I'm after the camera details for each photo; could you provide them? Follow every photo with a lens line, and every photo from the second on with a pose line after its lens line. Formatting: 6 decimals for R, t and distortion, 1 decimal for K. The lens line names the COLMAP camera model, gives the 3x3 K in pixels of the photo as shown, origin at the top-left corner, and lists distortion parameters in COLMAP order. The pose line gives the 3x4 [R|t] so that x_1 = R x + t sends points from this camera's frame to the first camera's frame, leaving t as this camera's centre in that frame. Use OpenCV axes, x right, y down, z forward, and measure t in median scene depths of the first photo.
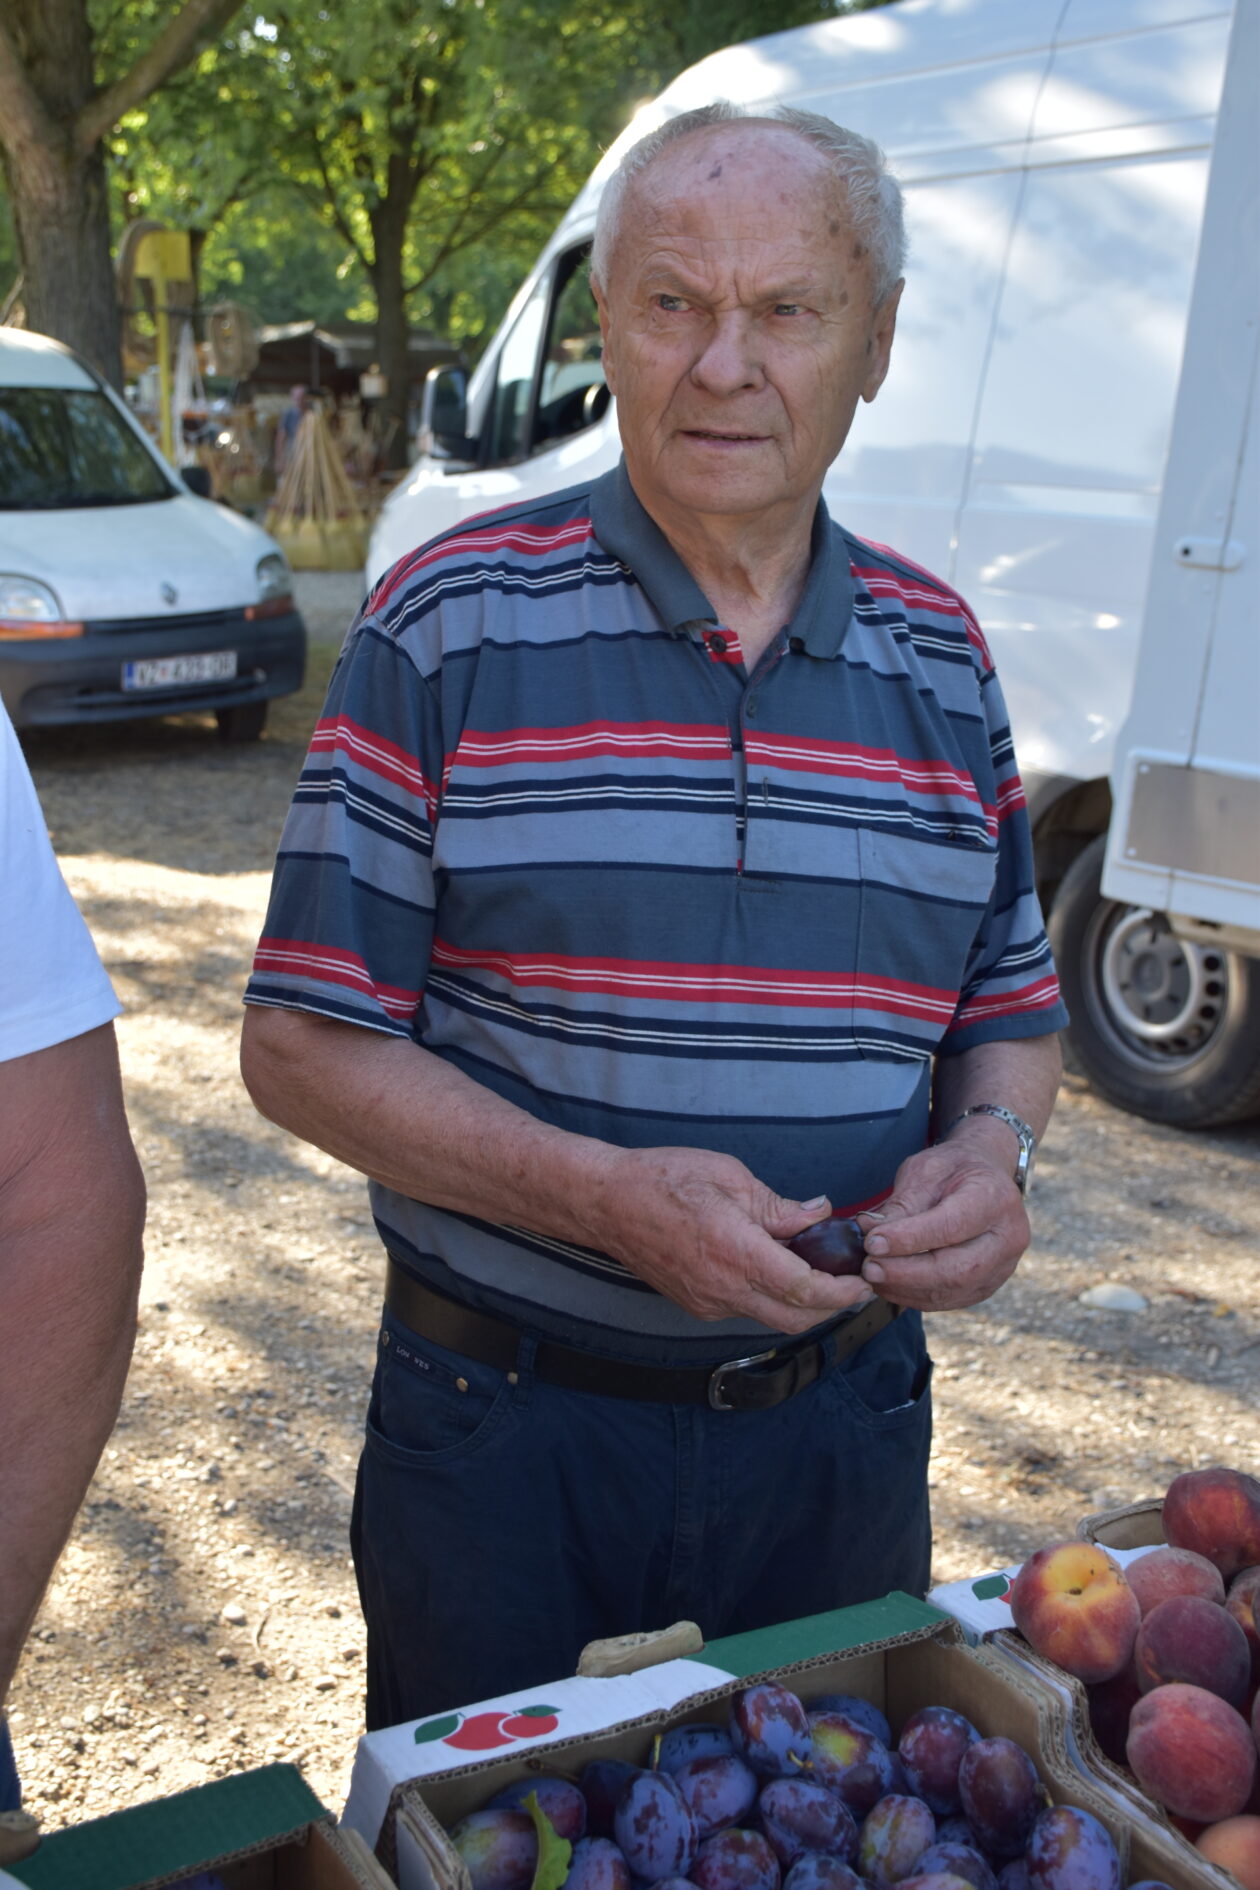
lens RADIAL K [[2101.1, 0, 630.0], [0, 2101.1, 945.0], [0, 0, 1]] dist [-0.017475, 0.227618]
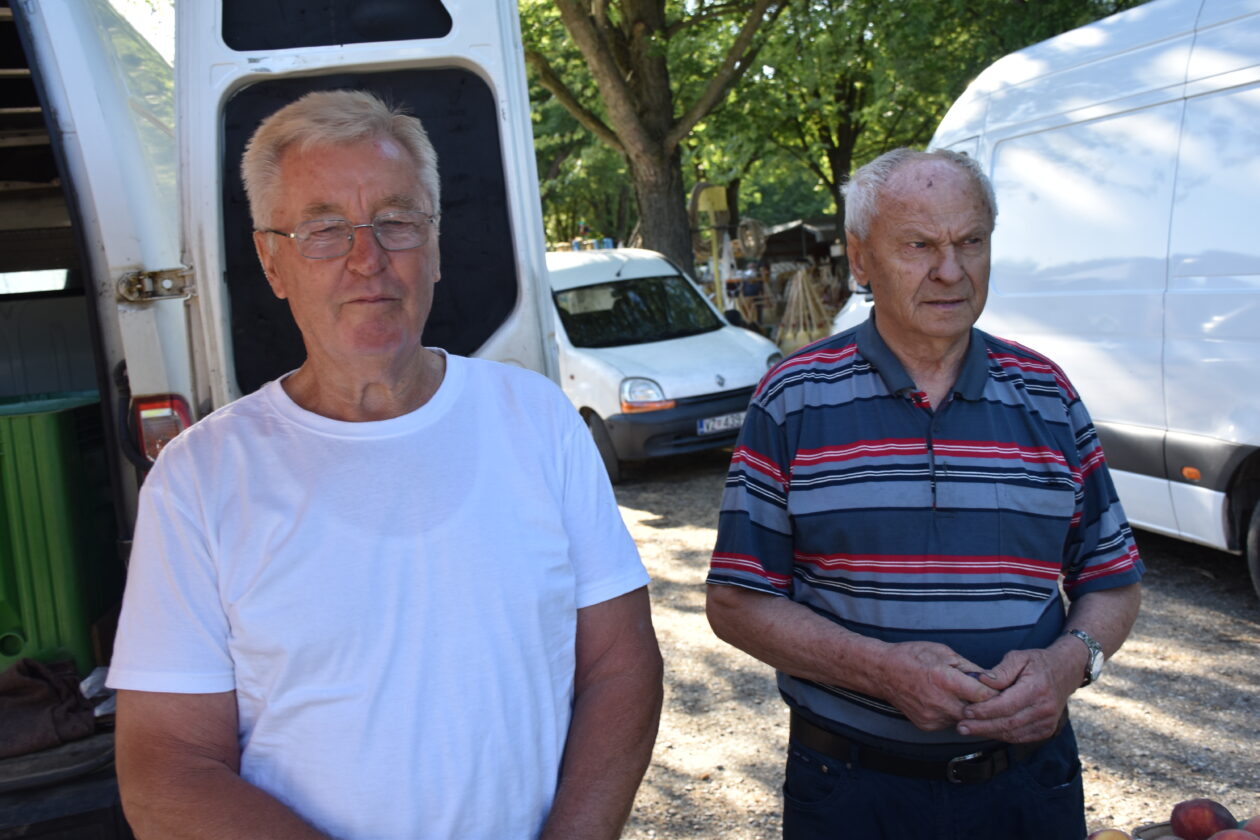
lens RADIAL K [[1289.8, 0, 630.0], [0, 1289.8, 420.0], [0, 0, 1]] dist [-0.183177, 0.389696]
pose [[0.950281, -0.076889, -0.301751, 0.058725], [0.039087, 0.990825, -0.129375, 0.011250], [0.308930, 0.111148, 0.944568, -0.105293]]
